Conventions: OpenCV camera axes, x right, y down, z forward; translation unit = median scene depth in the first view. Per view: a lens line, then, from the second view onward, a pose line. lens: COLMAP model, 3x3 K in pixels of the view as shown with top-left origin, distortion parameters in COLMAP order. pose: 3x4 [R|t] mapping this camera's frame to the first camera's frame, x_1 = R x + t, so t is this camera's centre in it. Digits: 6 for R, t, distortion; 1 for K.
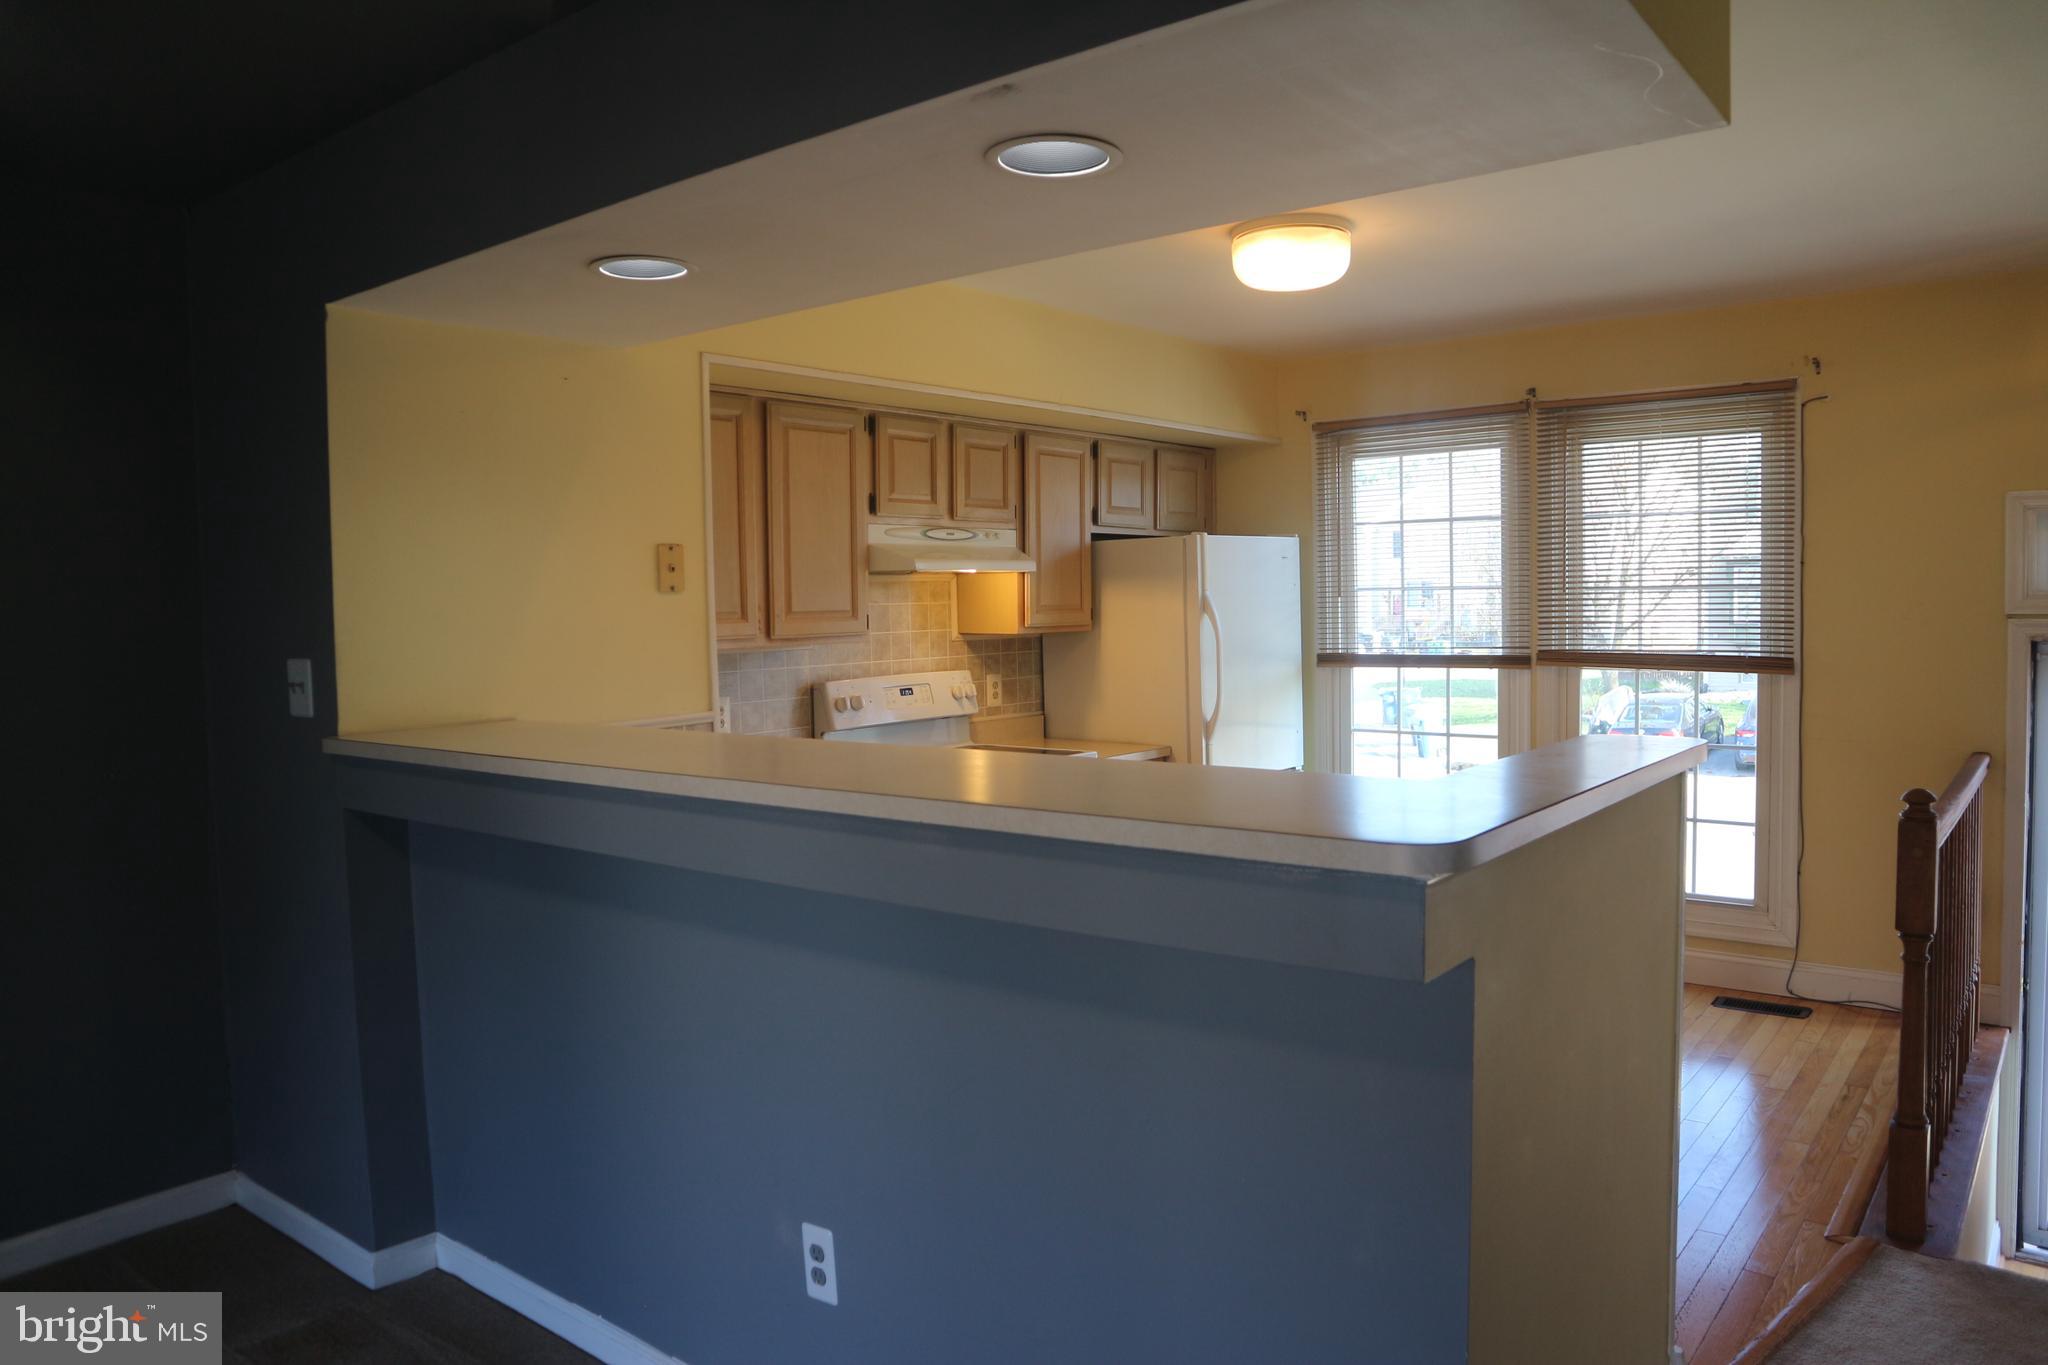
lens RADIAL K [[1415.6, 0, 1012.1], [0, 1415.6, 671.2], [0, 0, 1]] dist [-0.123073, 0.077302]
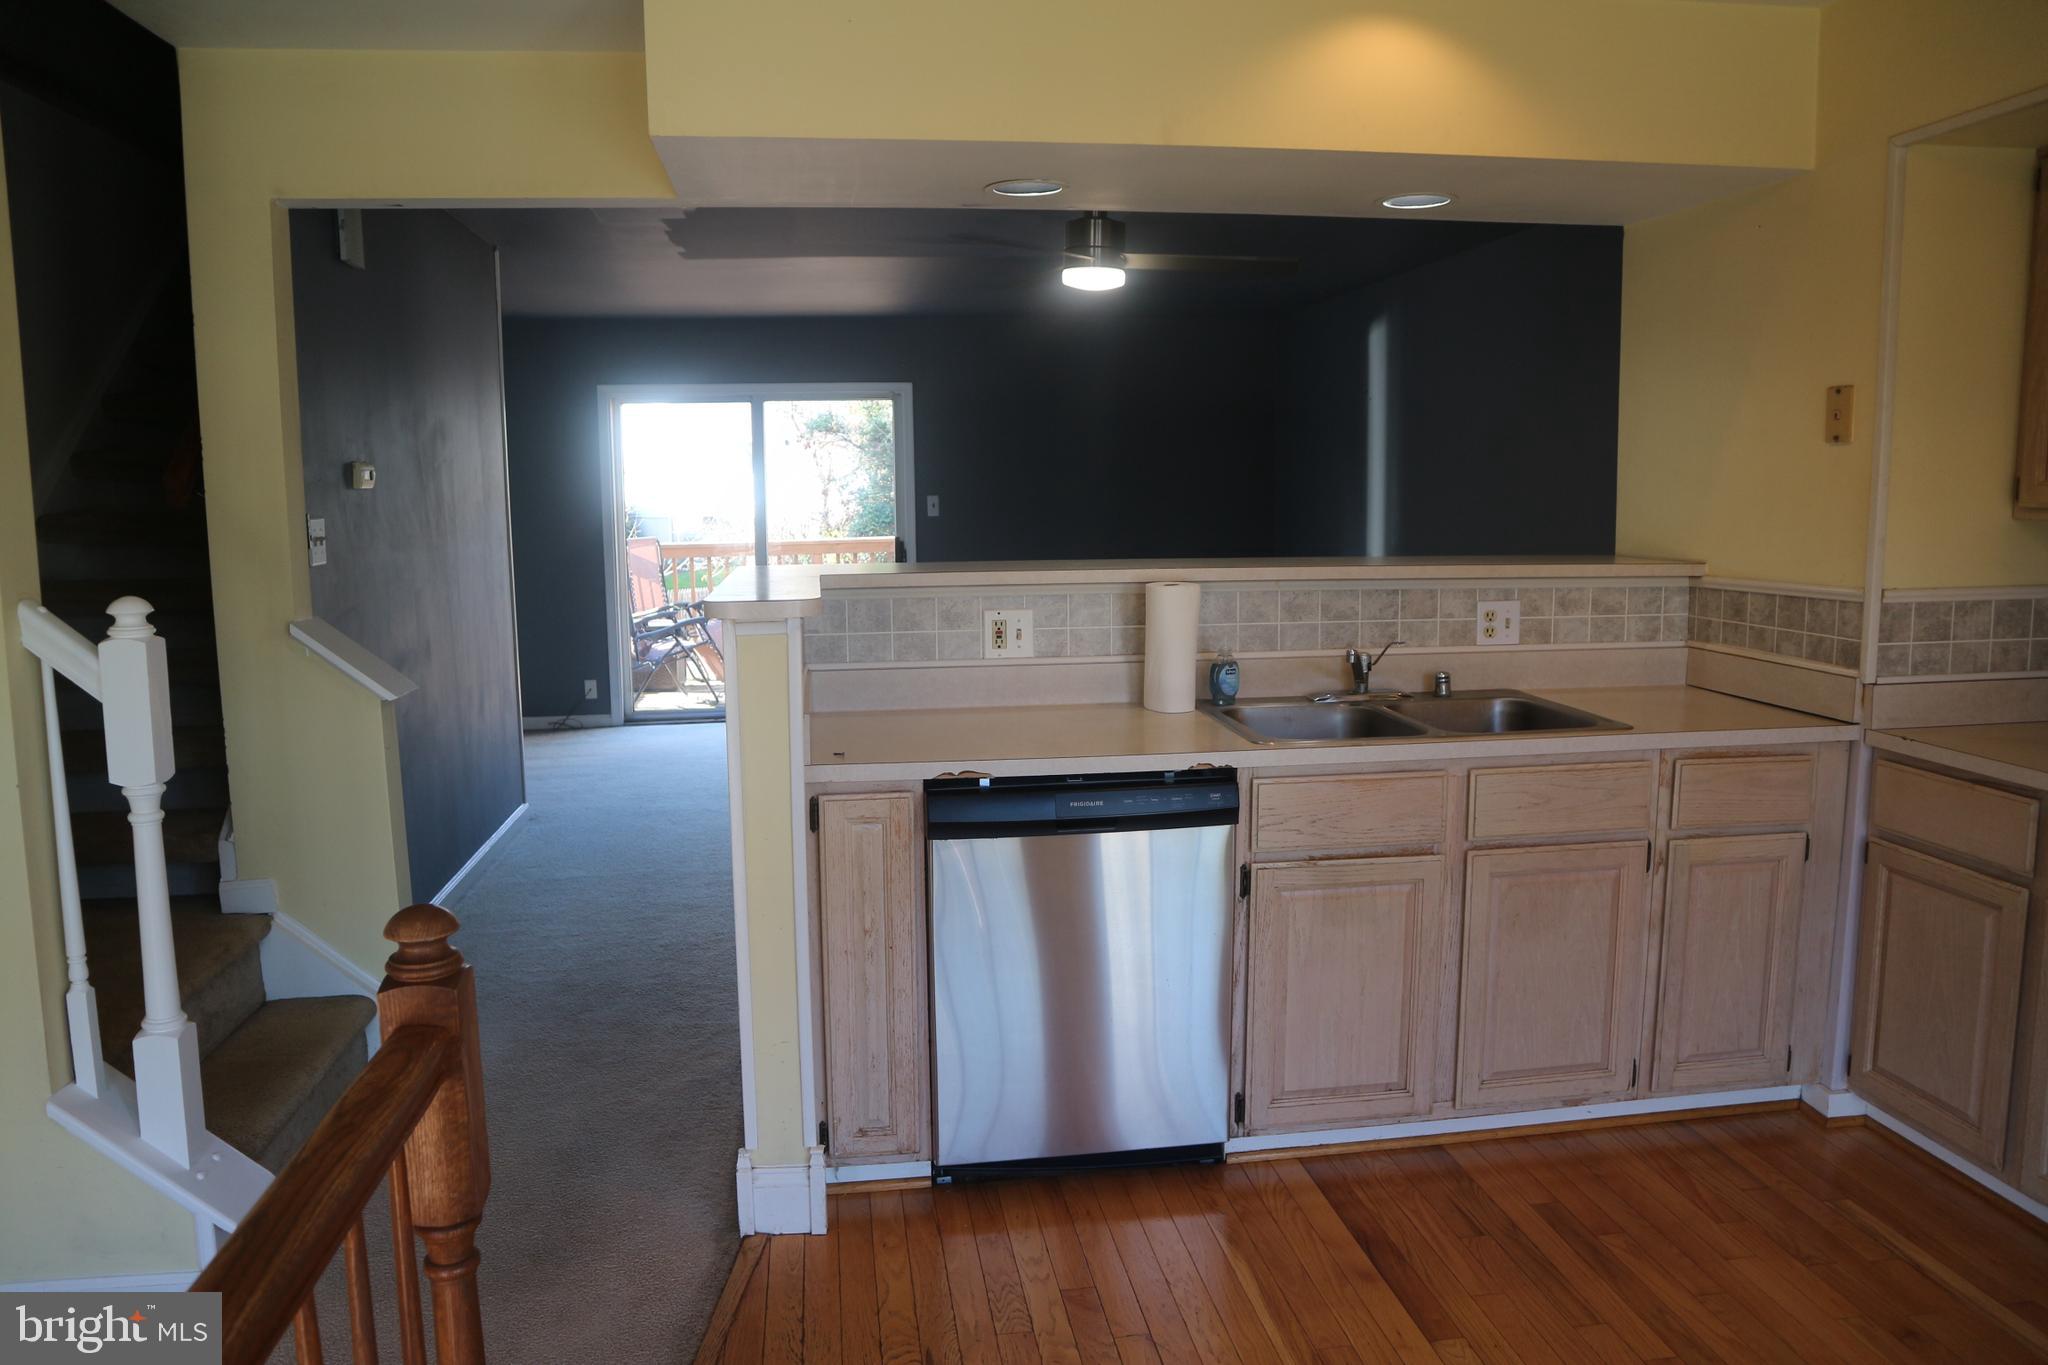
lens RADIAL K [[1415.6, 0, 1022.8], [0, 1415.6, 676.2], [0, 0, 1]] dist [-0.123073, 0.077302]
pose [[-0.677090, 0.125974, -0.725038, 0.488589], [-0.018223, 0.982067, 0.187651, -0.043110], [0.735675, 0.140269, -0.662652, 0.820064]]
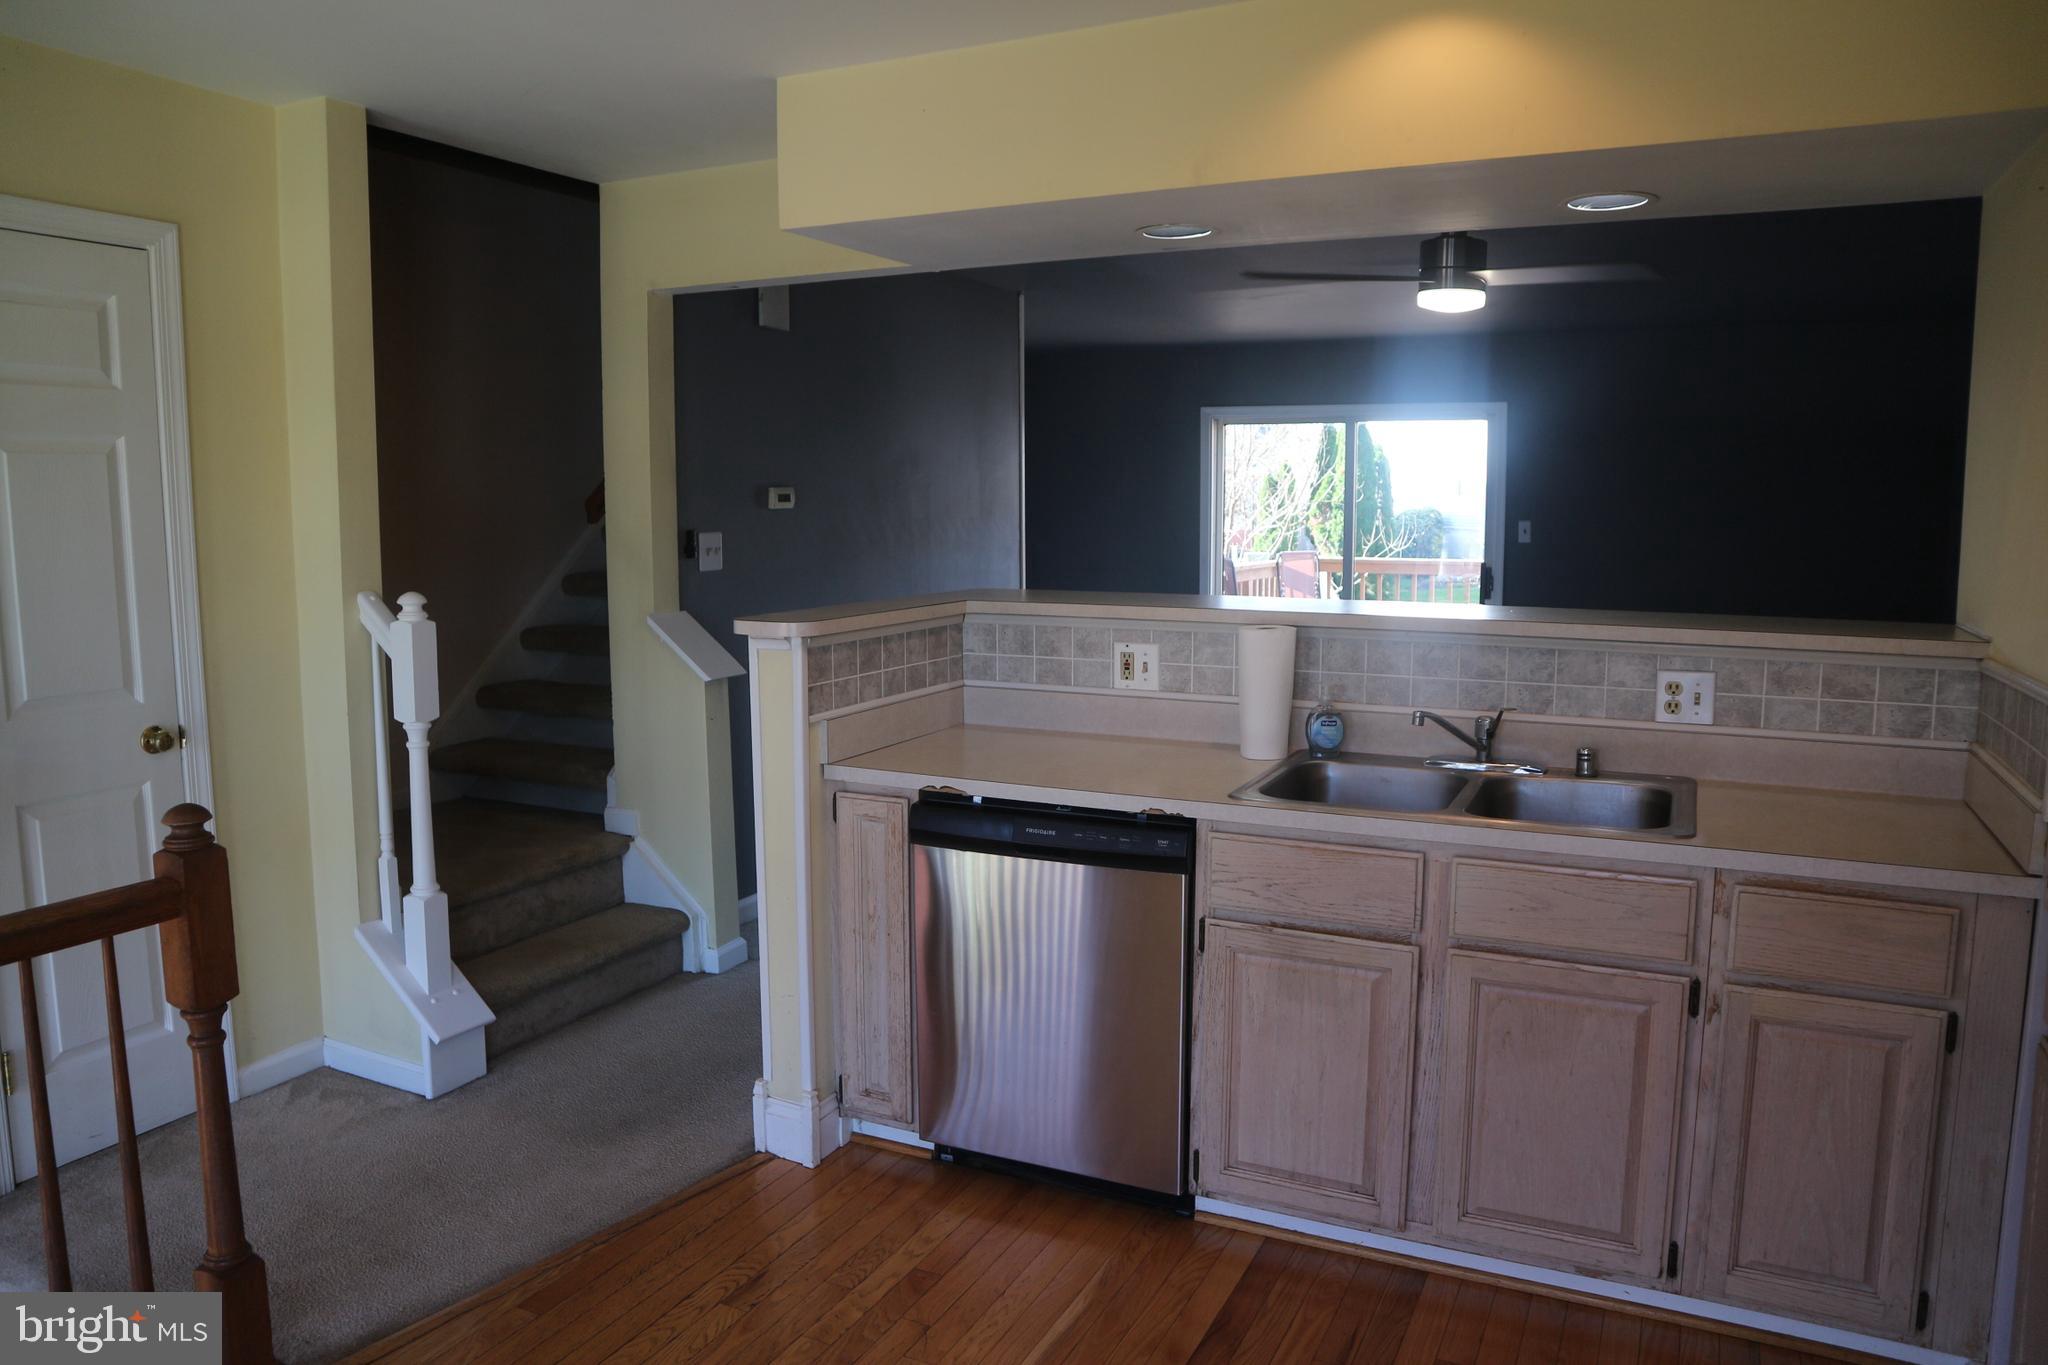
lens RADIAL K [[1415.6, 0, 1026.3], [0, 1415.6, 674.1], [0, 0, 1]] dist [-0.123073, 0.077302]
pose [[-0.973078, 0.049700, -0.225055, 0.230983], [0.007750, 0.982977, 0.183567, -0.059530], [0.230348, 0.176881, -0.956898, 1.006025]]
